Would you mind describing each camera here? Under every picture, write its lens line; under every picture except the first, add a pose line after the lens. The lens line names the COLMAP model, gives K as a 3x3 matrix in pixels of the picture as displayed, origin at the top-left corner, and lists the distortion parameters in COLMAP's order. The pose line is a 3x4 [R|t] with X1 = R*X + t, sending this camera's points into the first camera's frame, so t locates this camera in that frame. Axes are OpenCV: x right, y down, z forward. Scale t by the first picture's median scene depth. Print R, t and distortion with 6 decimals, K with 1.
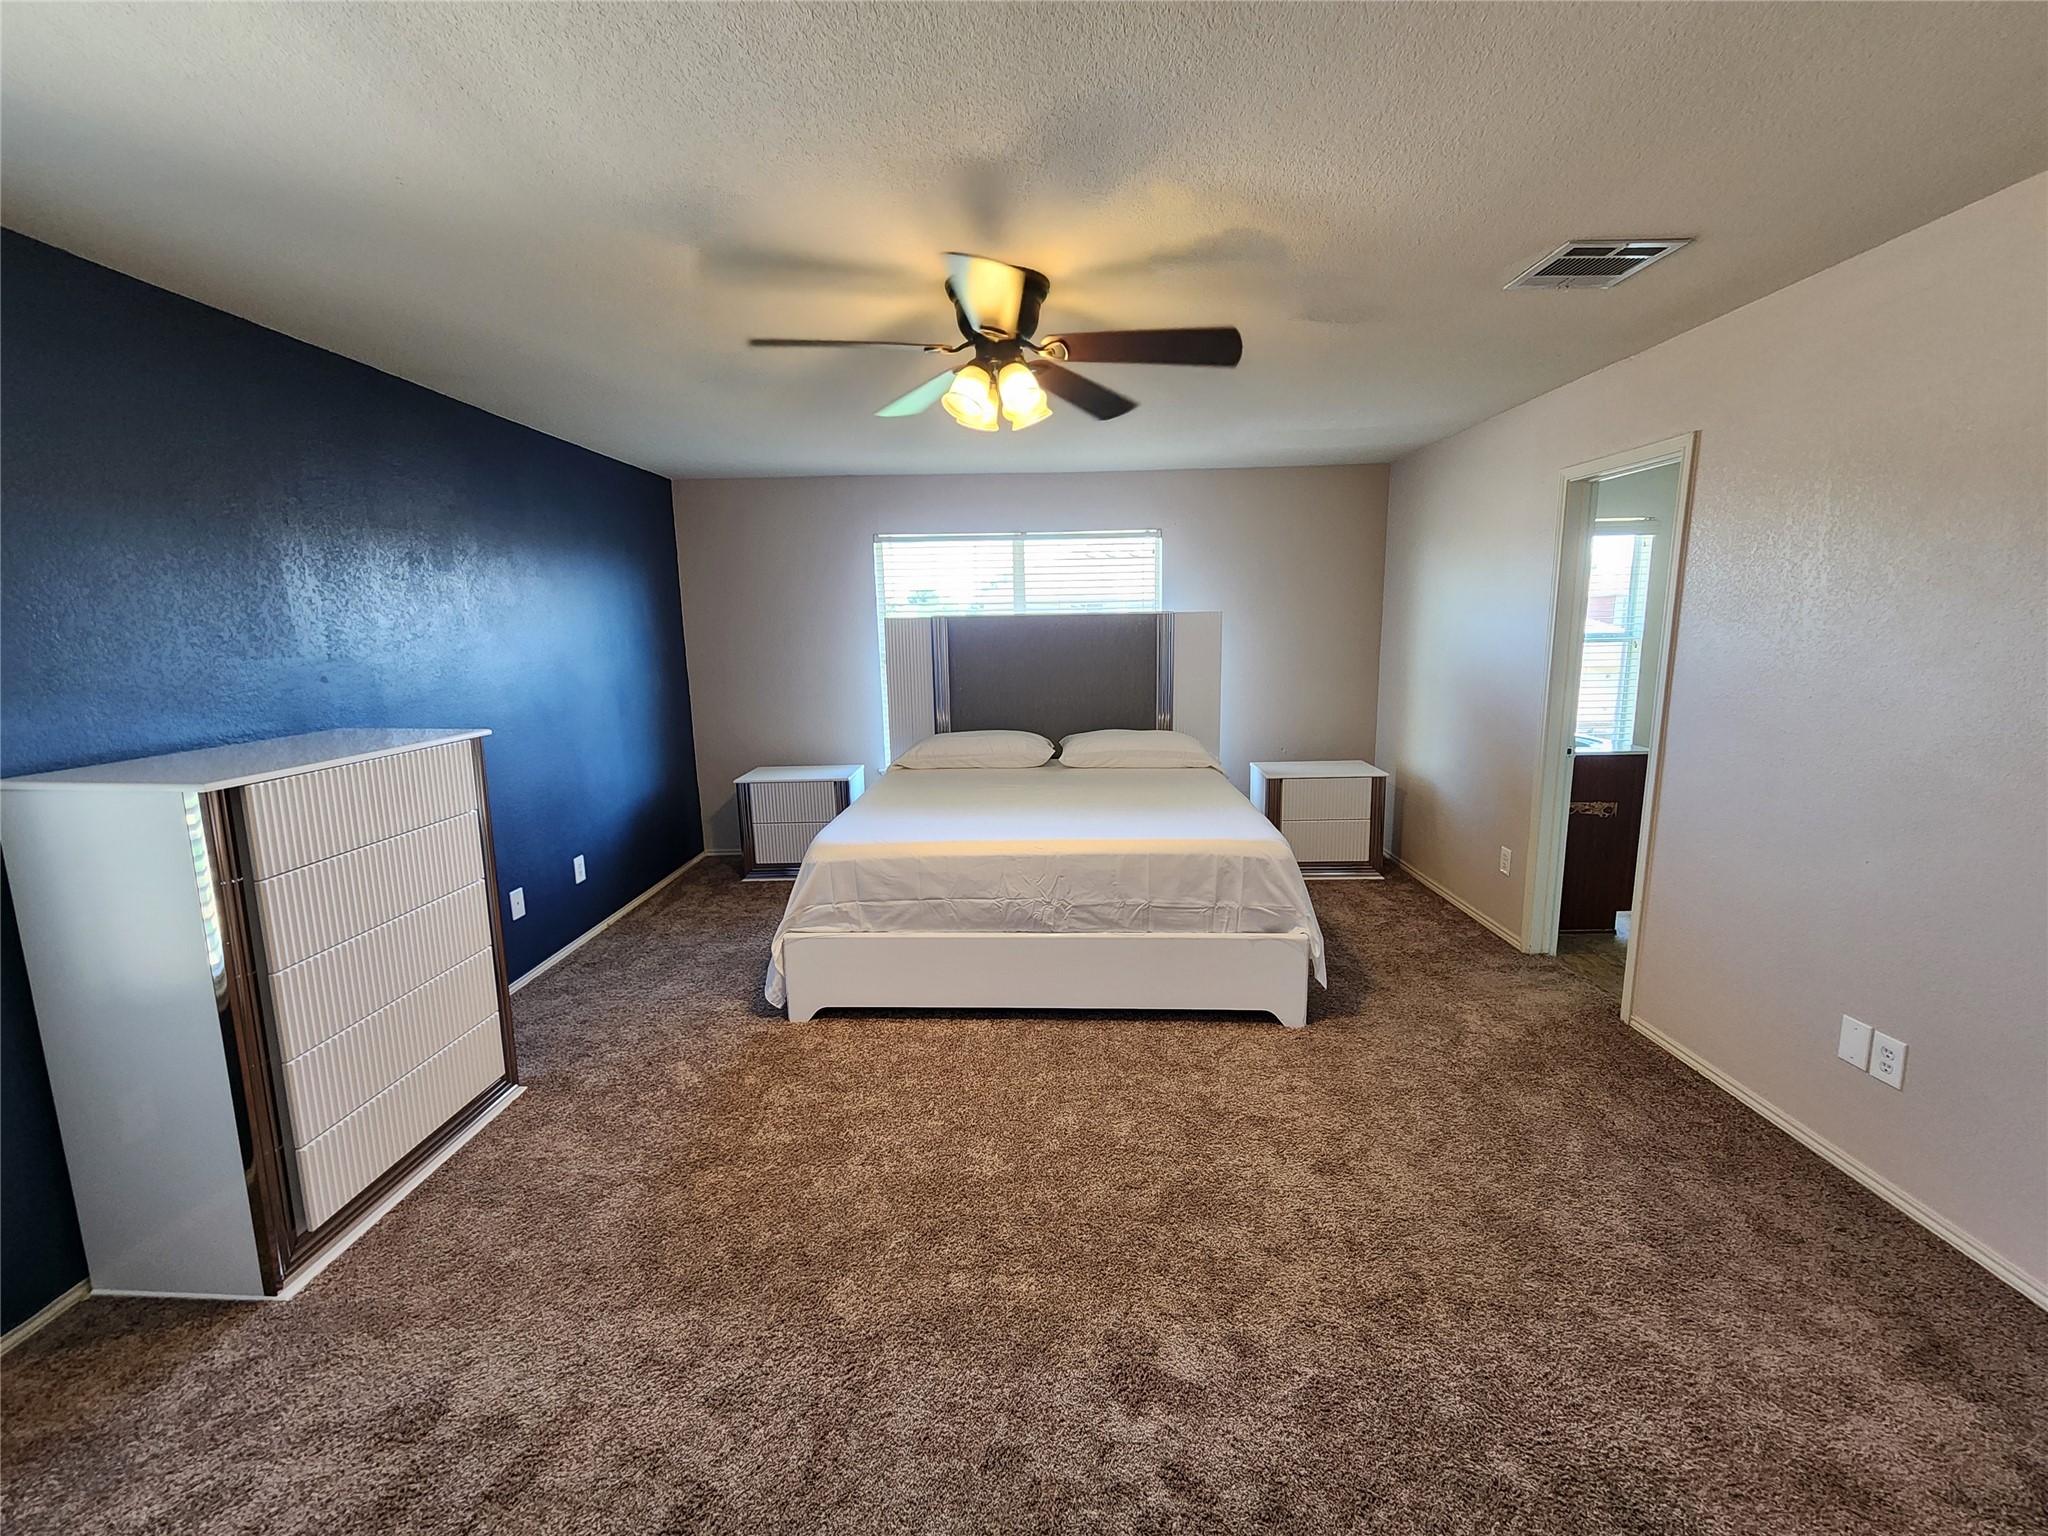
lens RADIAL K [[837.8, 0, 1028.2], [0, 837.8, 761.0], [0, 0, 1]] dist [0.000614, -0.000083]
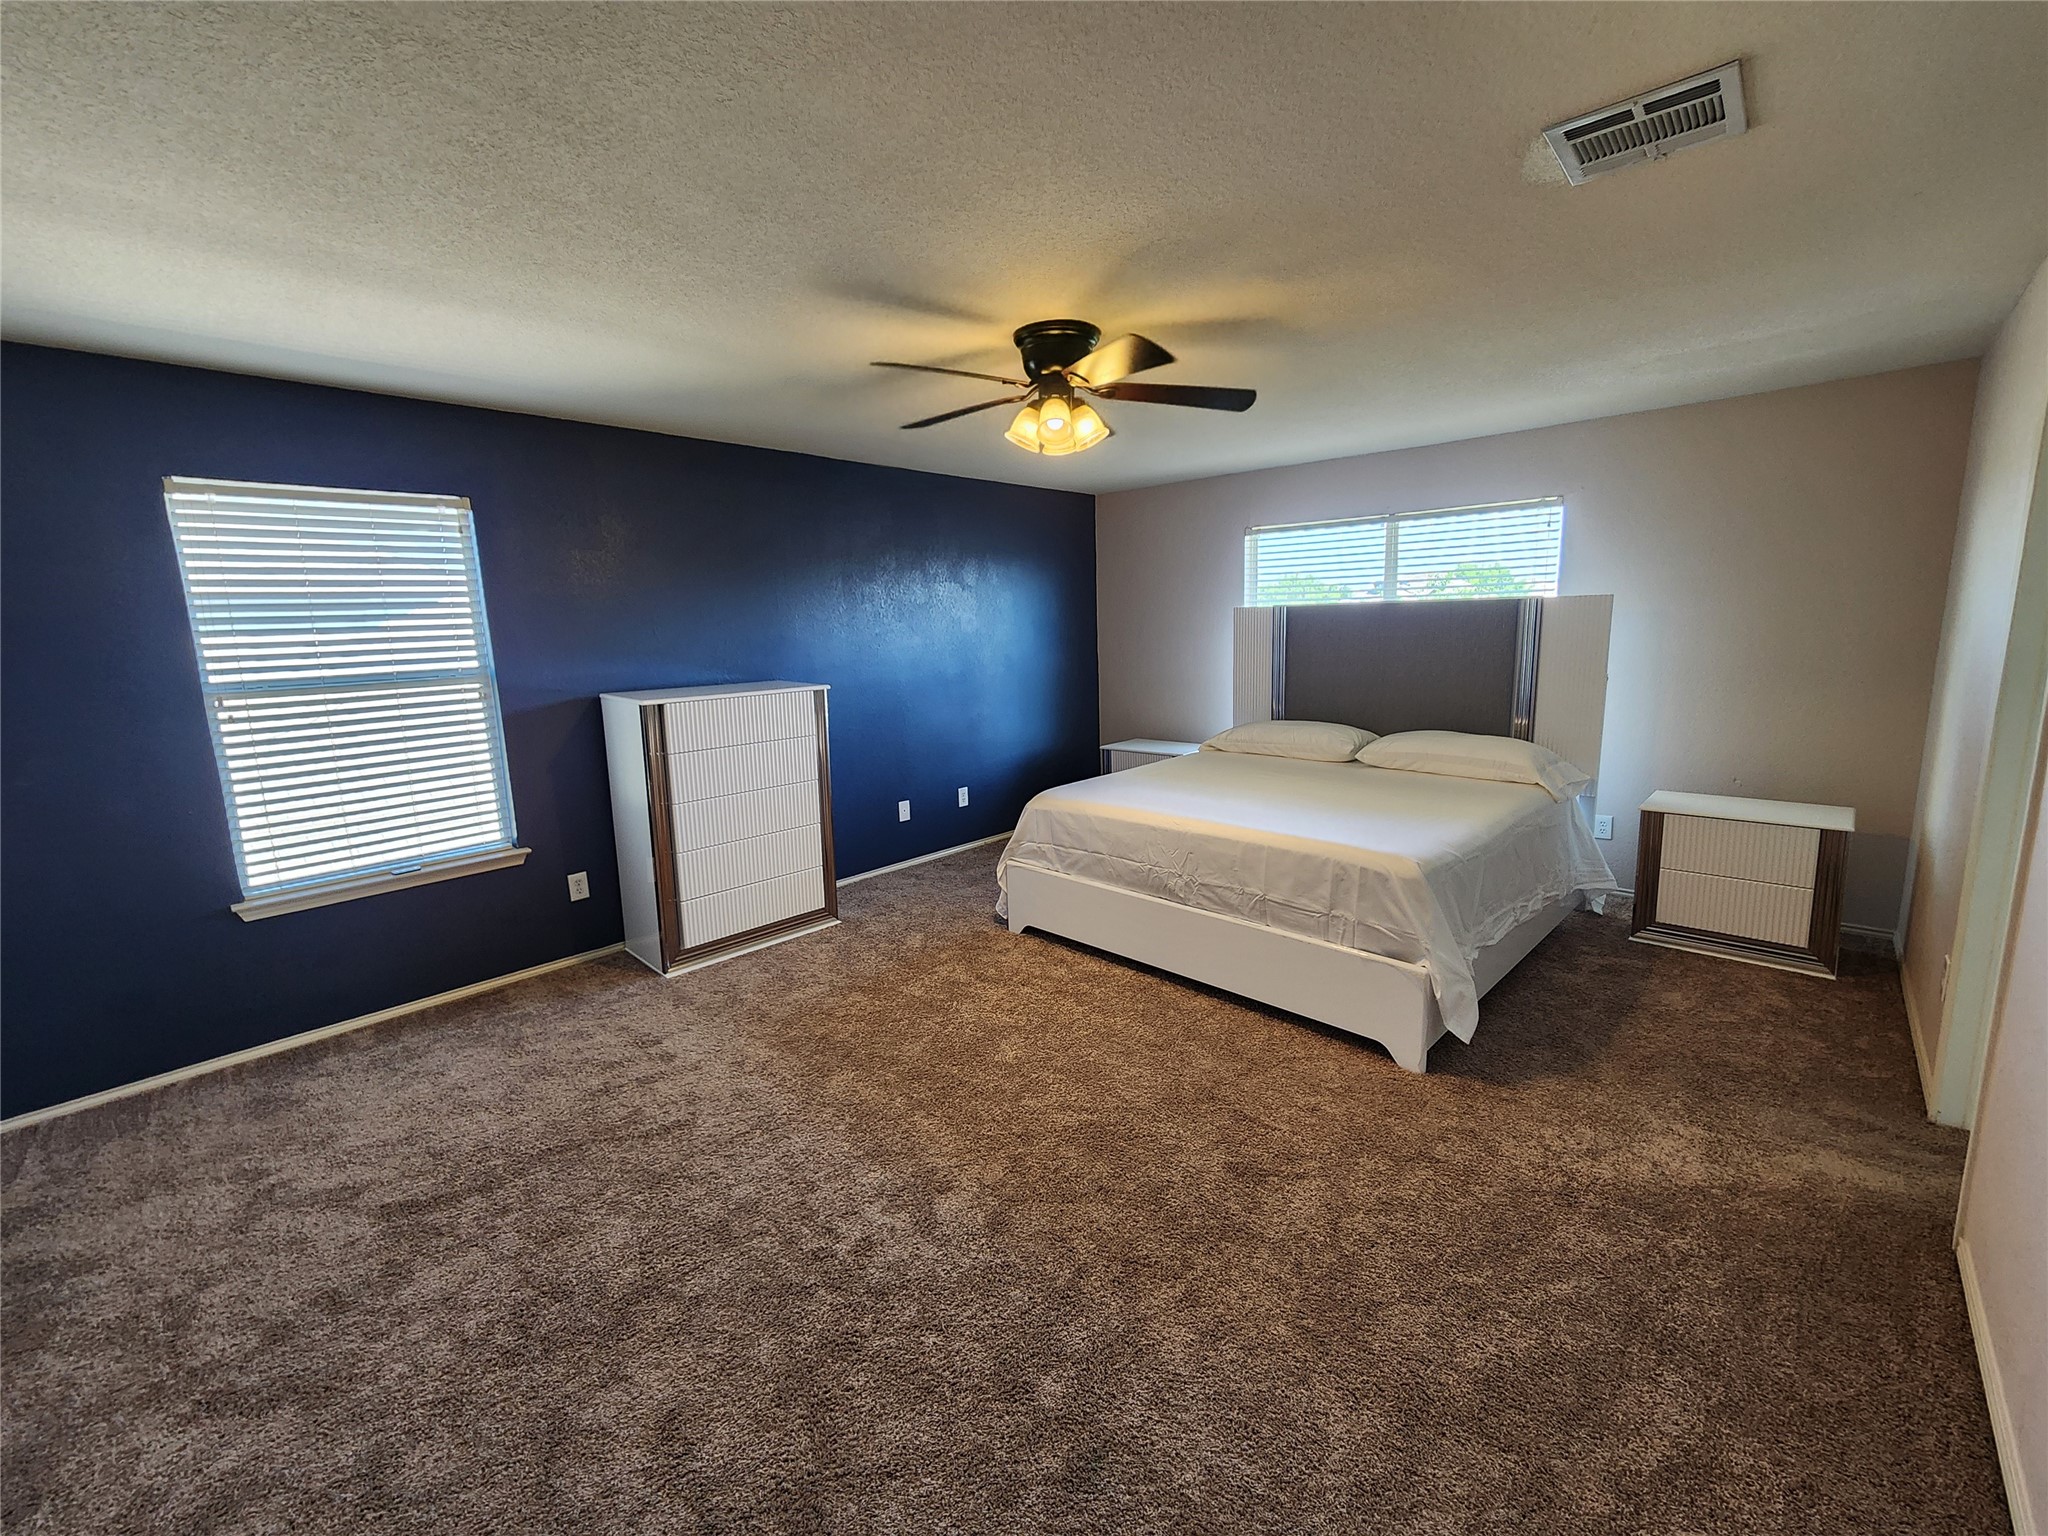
lens RADIAL K [[837.8, 0, 1028.2], [0, 837.8, 761.0], [0, 0, 1]] dist [0.000614, -0.000083]
pose [[0.747391, 0.108263, -0.655504, 0.562897], [-0.098222, 0.993797, 0.052146, -0.013115], [0.657084, 0.025412, 0.753389, 0.061764]]
